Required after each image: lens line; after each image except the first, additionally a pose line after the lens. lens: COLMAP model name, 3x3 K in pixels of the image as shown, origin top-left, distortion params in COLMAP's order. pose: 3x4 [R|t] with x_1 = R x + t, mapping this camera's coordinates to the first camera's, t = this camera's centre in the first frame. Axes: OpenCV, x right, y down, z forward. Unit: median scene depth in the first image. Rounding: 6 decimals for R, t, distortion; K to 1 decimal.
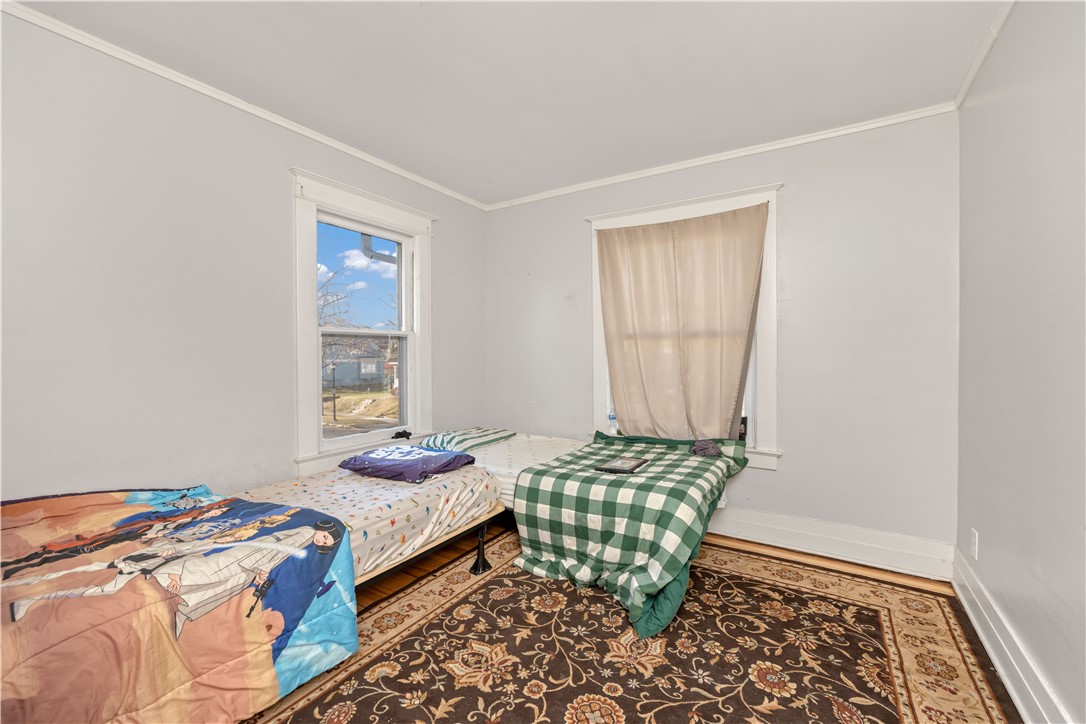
lens RADIAL K [[437.2, 0, 555.5], [0, 437.2, 357.2], [0, 0, 1]] dist [-0.000565, -0.000171]
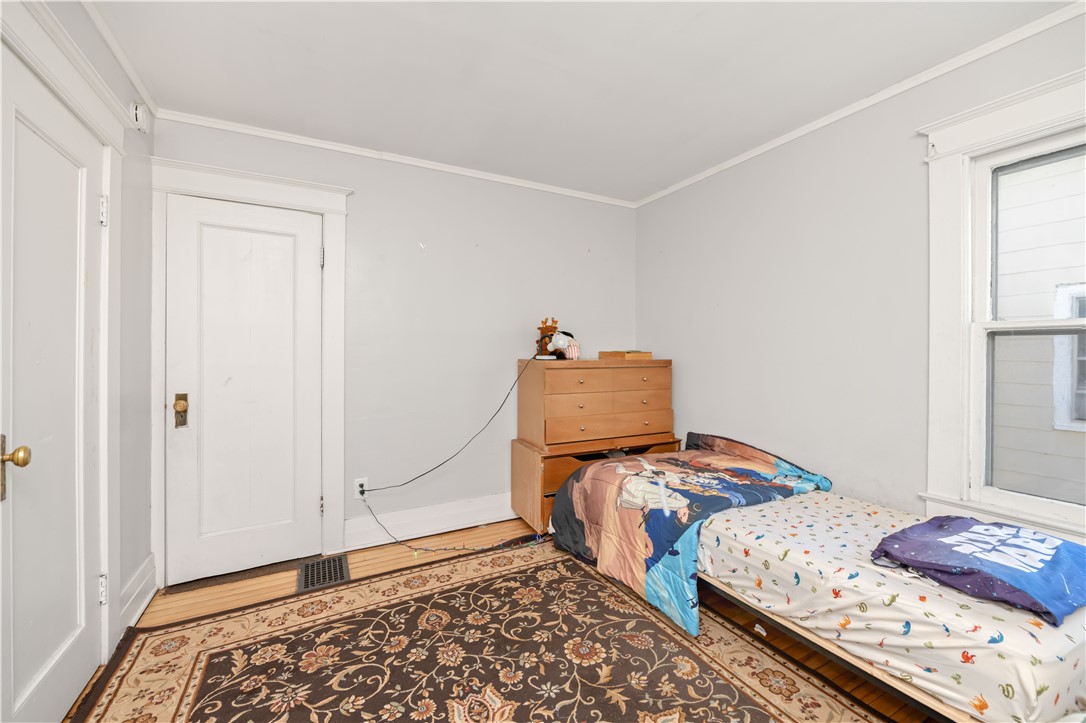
lens RADIAL K [[437.2, 0, 555.5], [0, 437.2, 356.7], [0, 0, 1]] dist [-0.000565, -0.000171]
pose [[-0.479552, 0.008231, -0.877475, 0.671375], [-0.016490, 0.999695, 0.018390, -0.029671], [0.877359, 0.023289, -0.479270, 1.245775]]
